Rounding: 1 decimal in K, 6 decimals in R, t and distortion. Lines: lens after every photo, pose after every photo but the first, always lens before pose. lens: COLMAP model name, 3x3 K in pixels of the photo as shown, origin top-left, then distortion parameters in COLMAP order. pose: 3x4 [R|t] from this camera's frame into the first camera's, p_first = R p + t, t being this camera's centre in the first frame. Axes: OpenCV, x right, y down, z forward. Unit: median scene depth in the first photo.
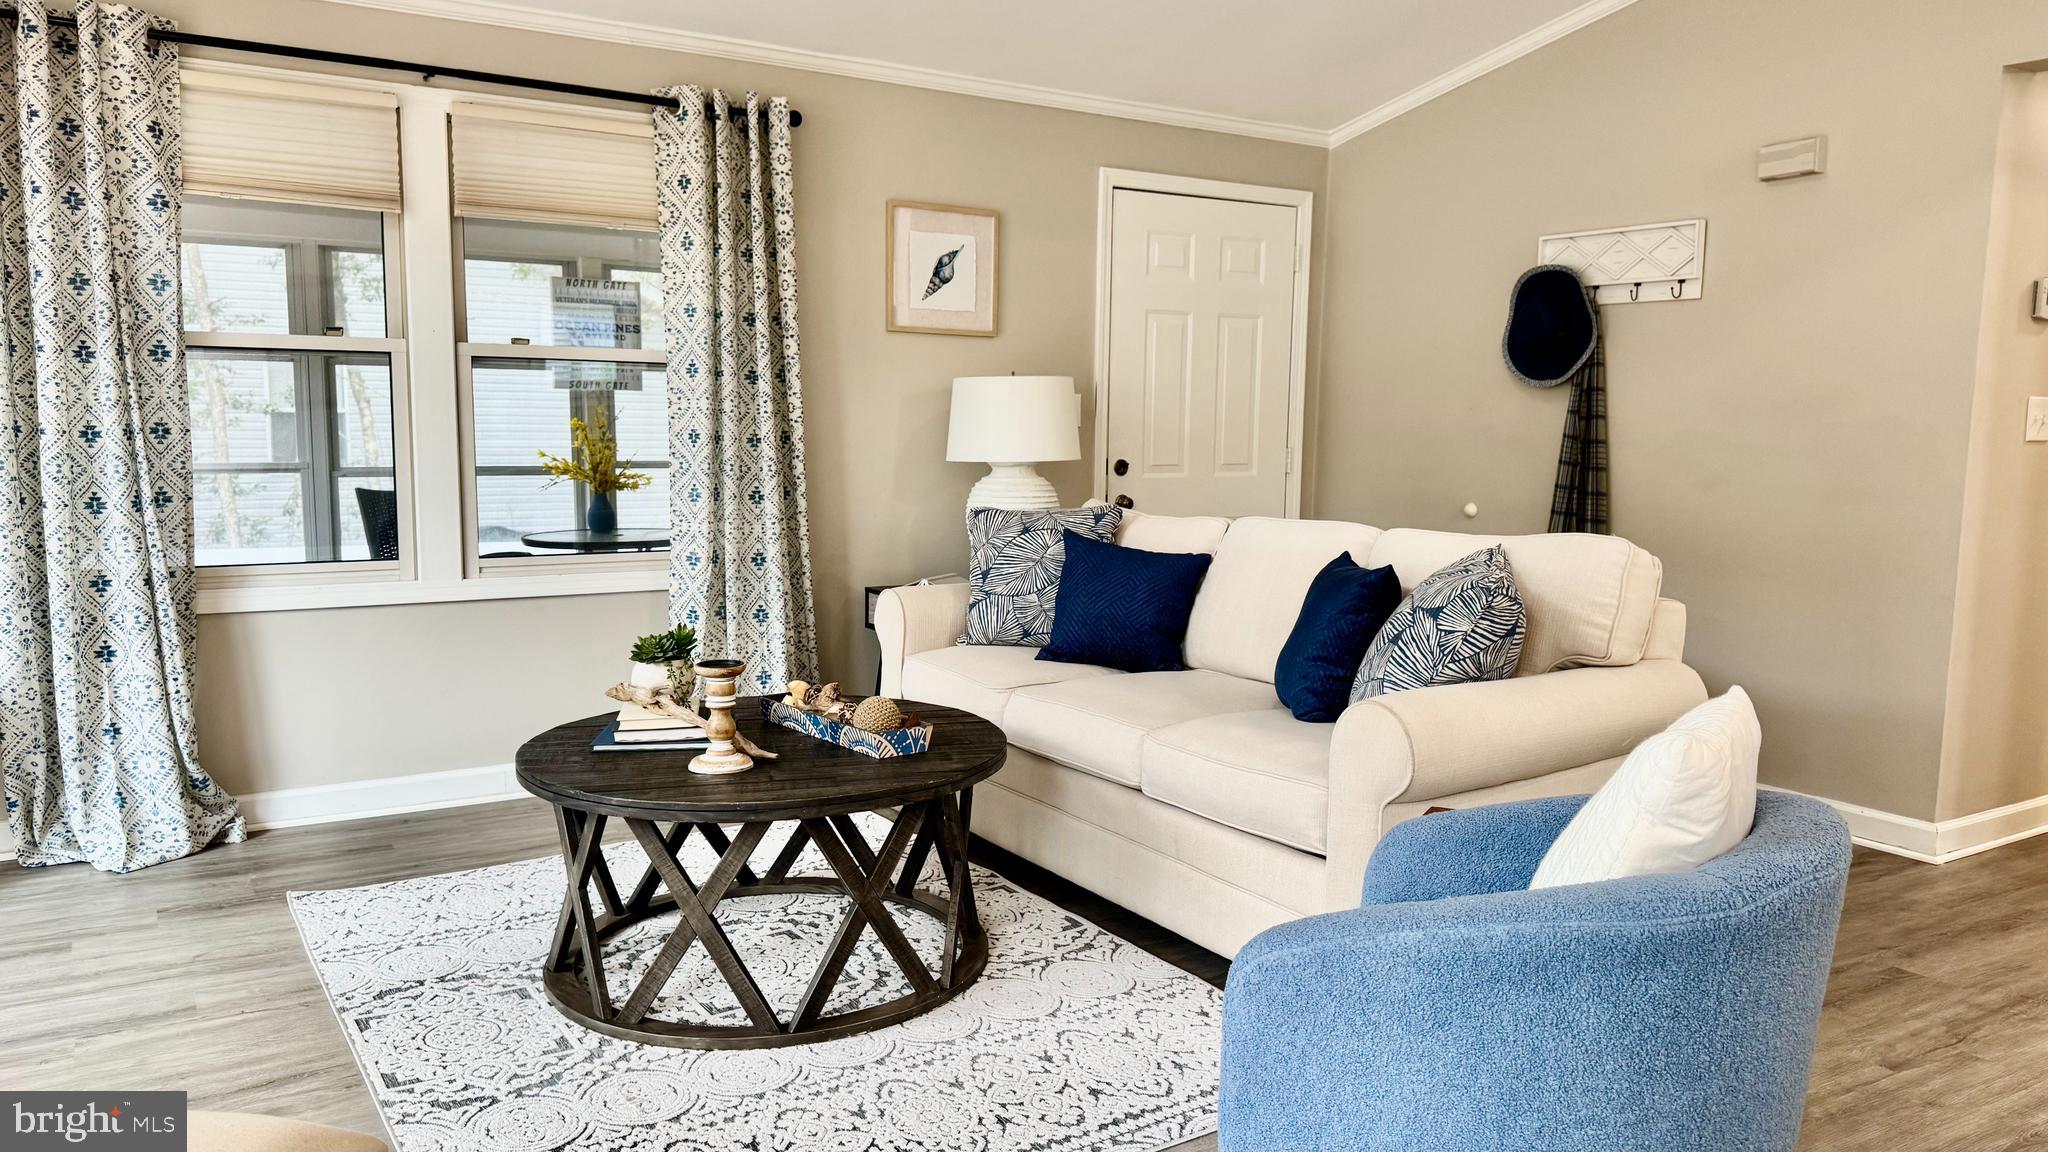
lens RADIAL K [[1431.5, 0, 1027.8], [0, 1431.5, 595.9], [0, 0, 1]] dist [0.075216, -0.109326]
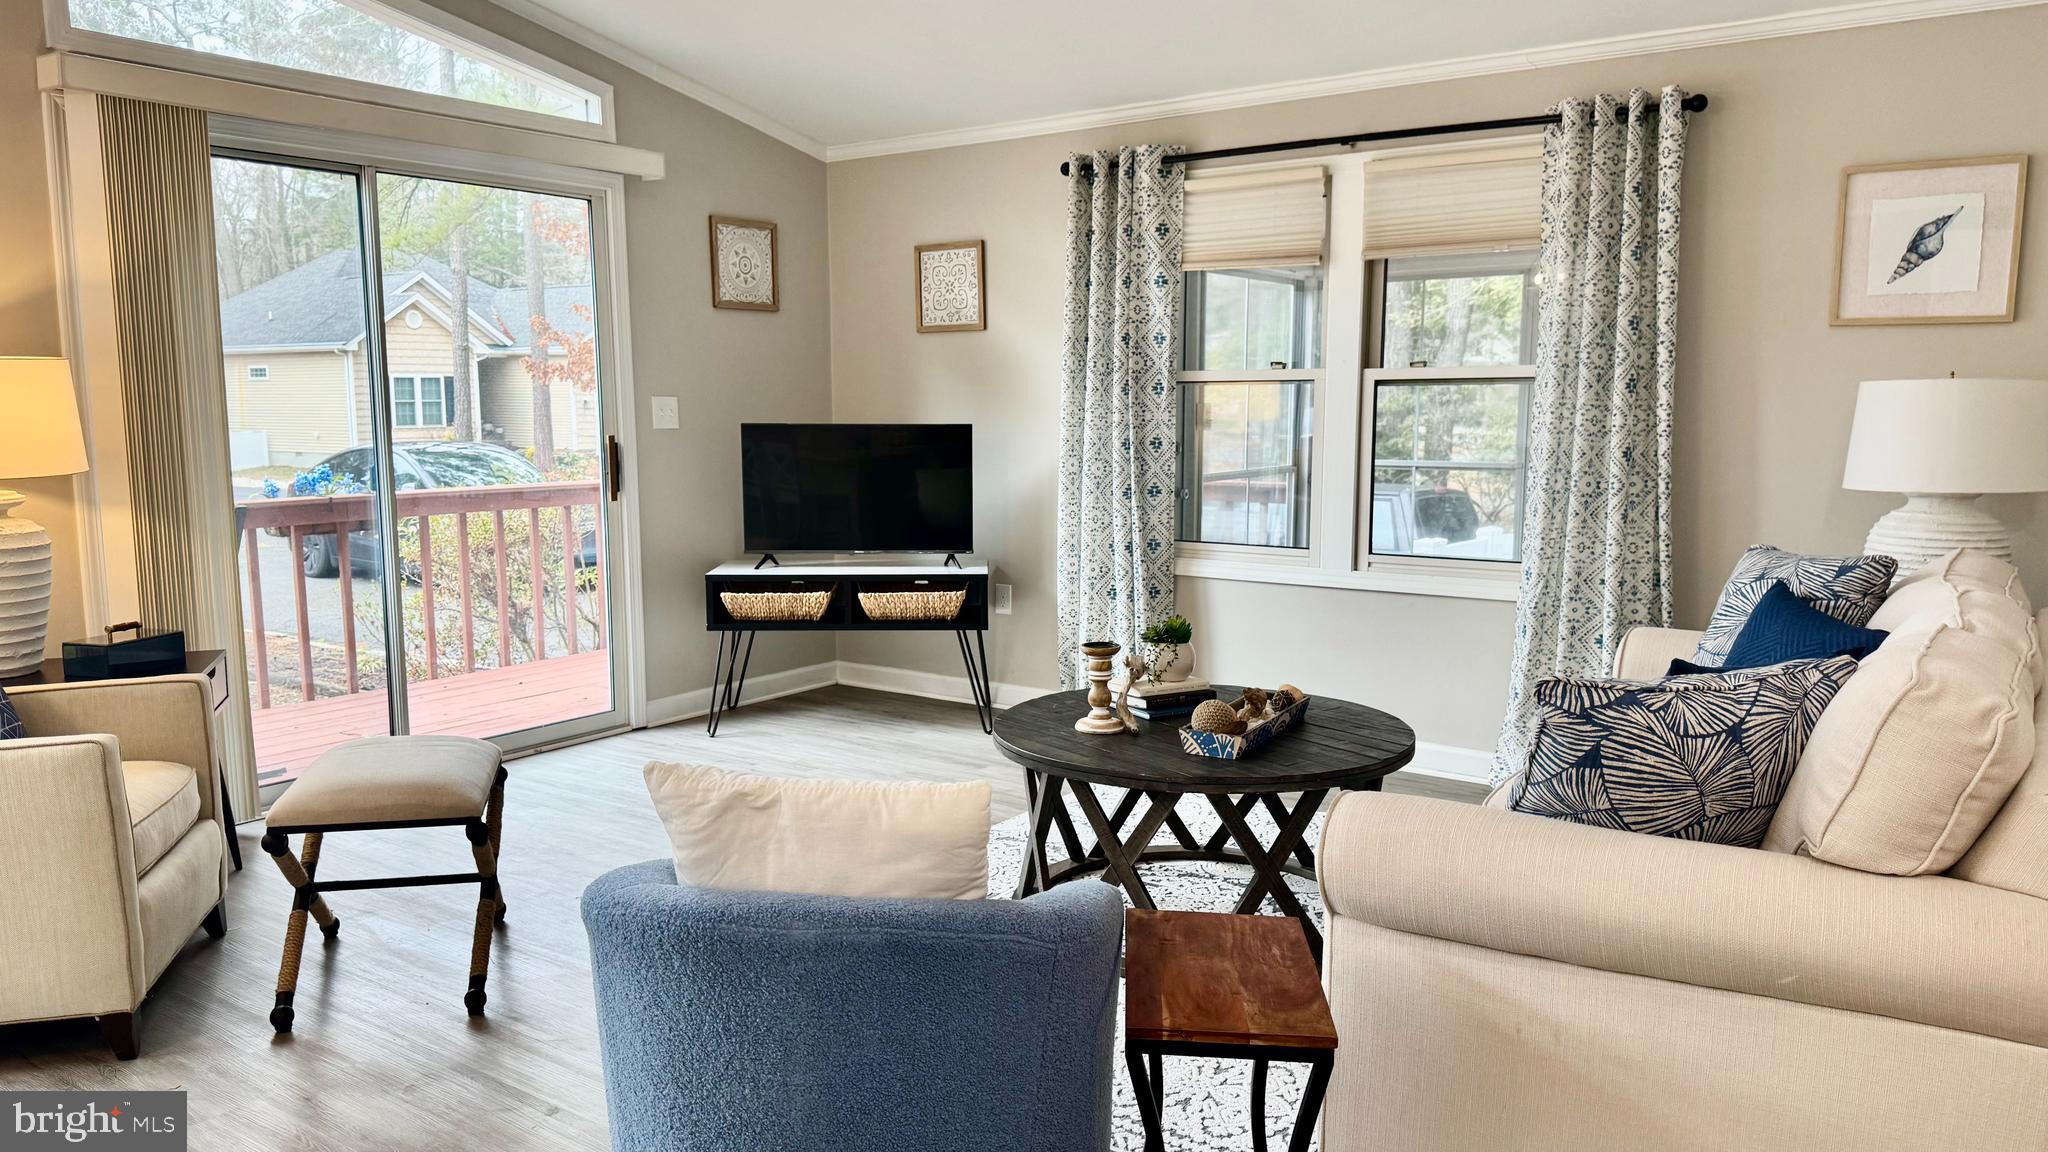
lens RADIAL K [[1431.5, 0, 1031.8], [0, 1431.5, 598.7], [0, 0, 1]] dist [0.075216, -0.109326]
pose [[0.392710, 0.116535, -0.912249, 0.590617], [-0.104331, 0.991181, 0.081704, -0.058591], [0.913725, 0.063090, 0.401405, 0.302430]]
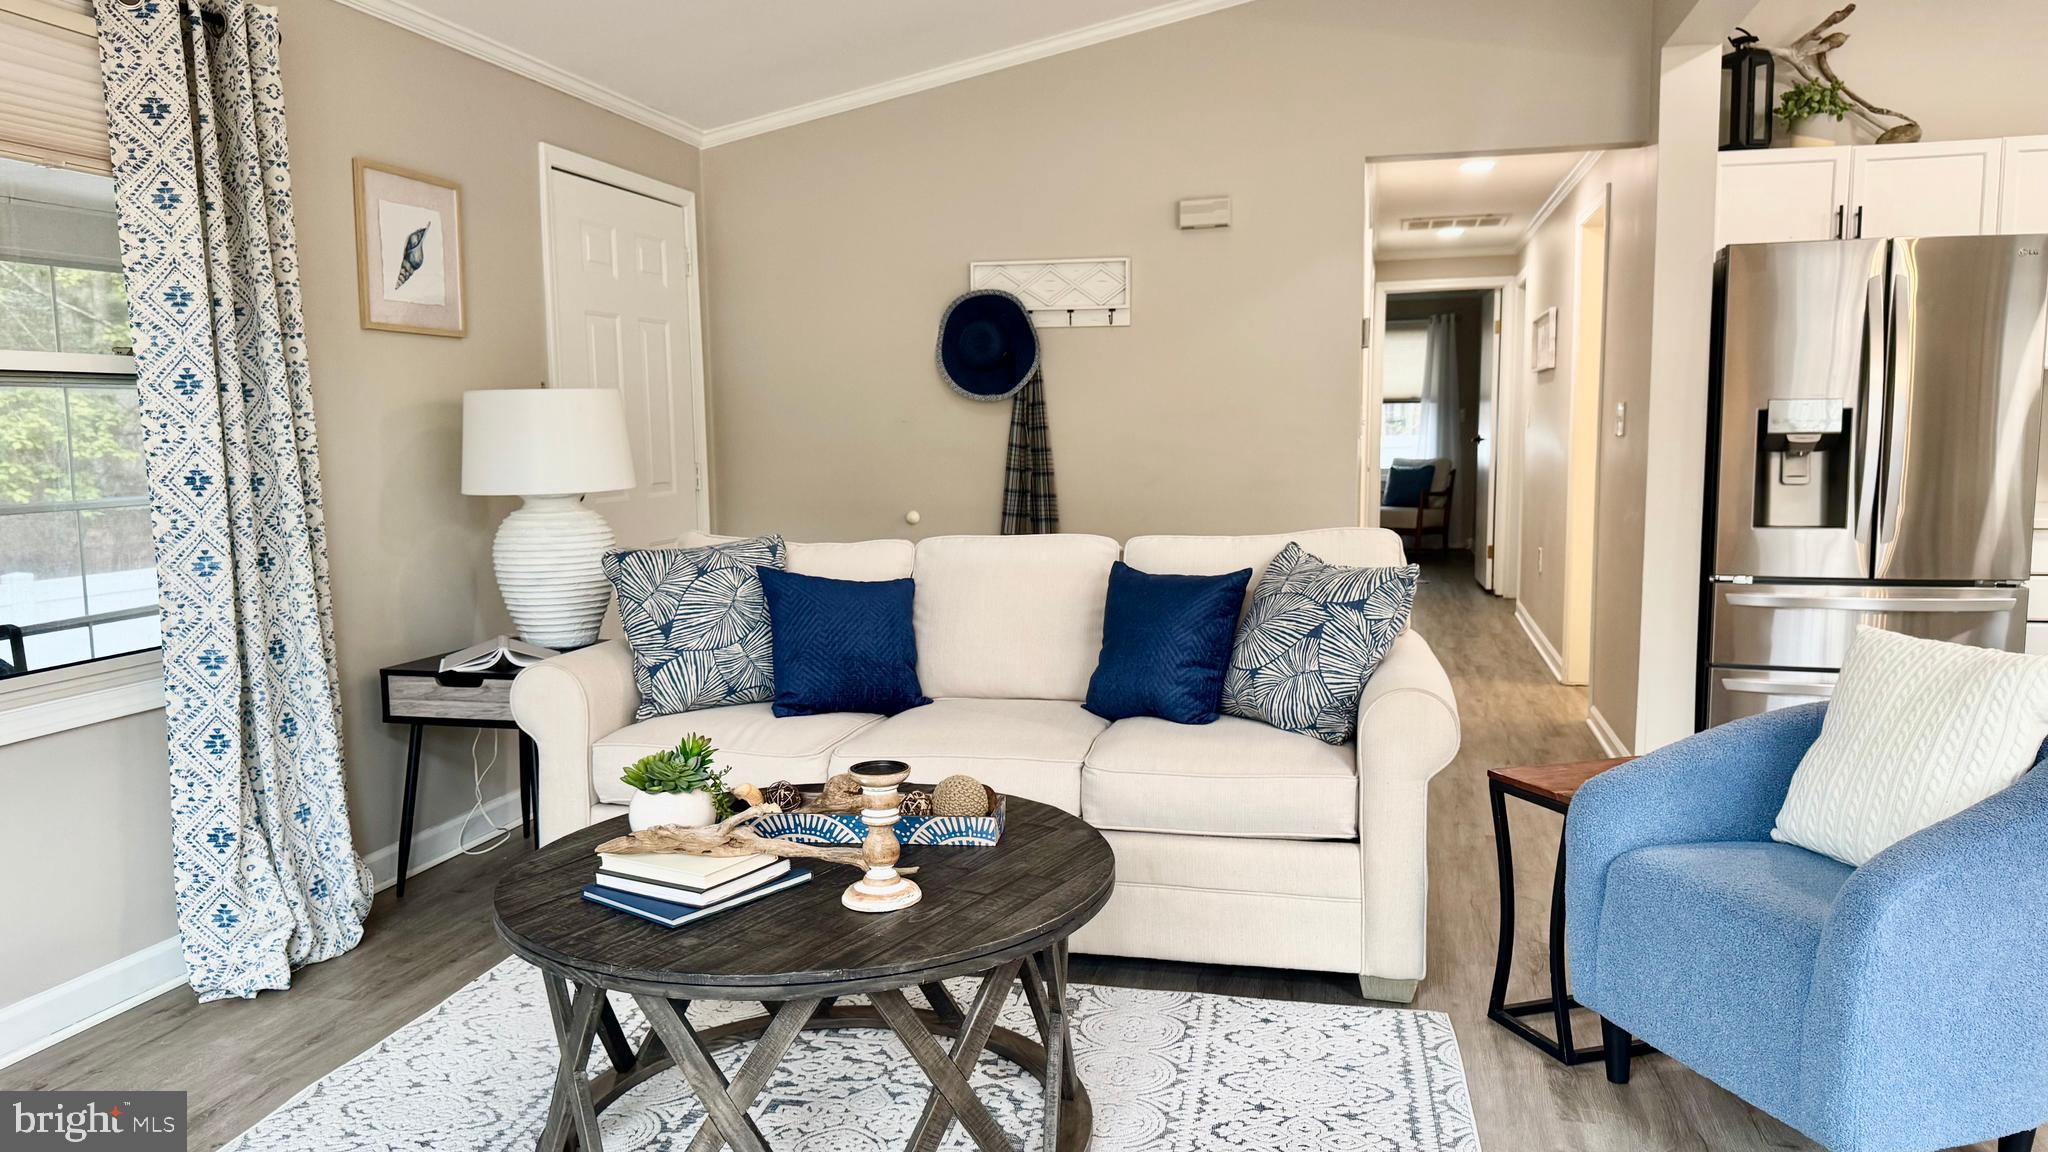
lens RADIAL K [[1431.5, 0, 1031.2], [0, 1431.5, 588.3], [0, 0, 1]] dist [0.075216, -0.109326]
pose [[0.707930, -0.099626, 0.699221, -0.467644], [0.103713, 0.993933, 0.036613, -0.047610], [-0.698626, 0.046599, 0.713968, 0.254923]]
